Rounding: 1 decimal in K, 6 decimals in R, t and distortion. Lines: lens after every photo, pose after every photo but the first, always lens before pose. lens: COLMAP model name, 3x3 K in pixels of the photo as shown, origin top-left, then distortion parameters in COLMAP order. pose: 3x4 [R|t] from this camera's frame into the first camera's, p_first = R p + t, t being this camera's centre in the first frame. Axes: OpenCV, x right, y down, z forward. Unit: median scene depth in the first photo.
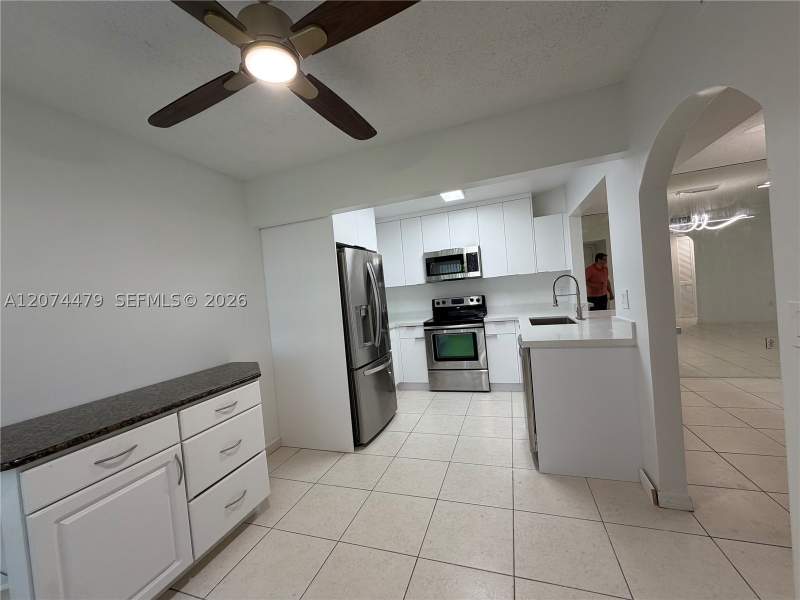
lens RADIAL K [[317.5, 0, 401.7], [0, 317.5, 297.0], [0, 0, 1]] dist [-0.010991, 0.000024]
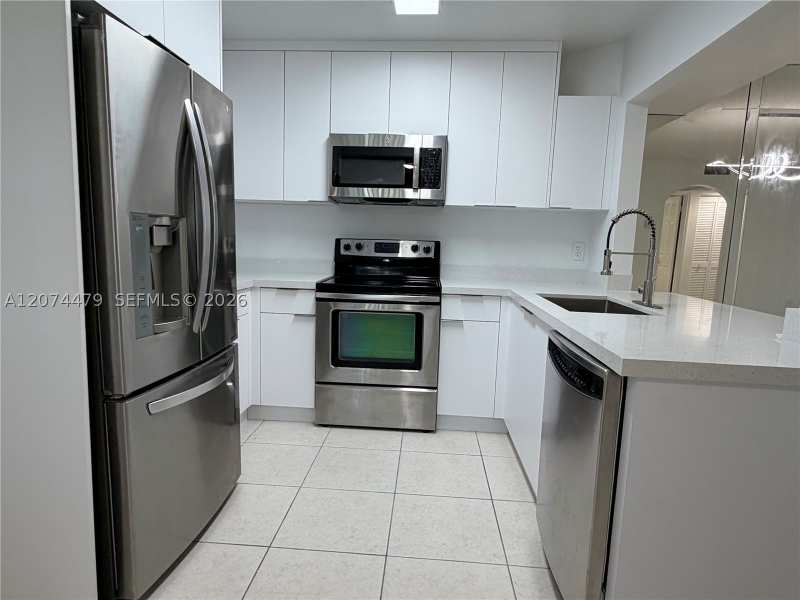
lens RADIAL K [[458.7, 0, 399.6], [0, 458.7, 302.5], [0, 0, 1]] dist [0.003755, 0.000346]
pose [[0.951459, 0.083503, 0.296230, -0.011440], [-0.115127, 0.989179, 0.090939, 0.033031], [-0.285431, -0.120629, 0.950778, 0.321299]]
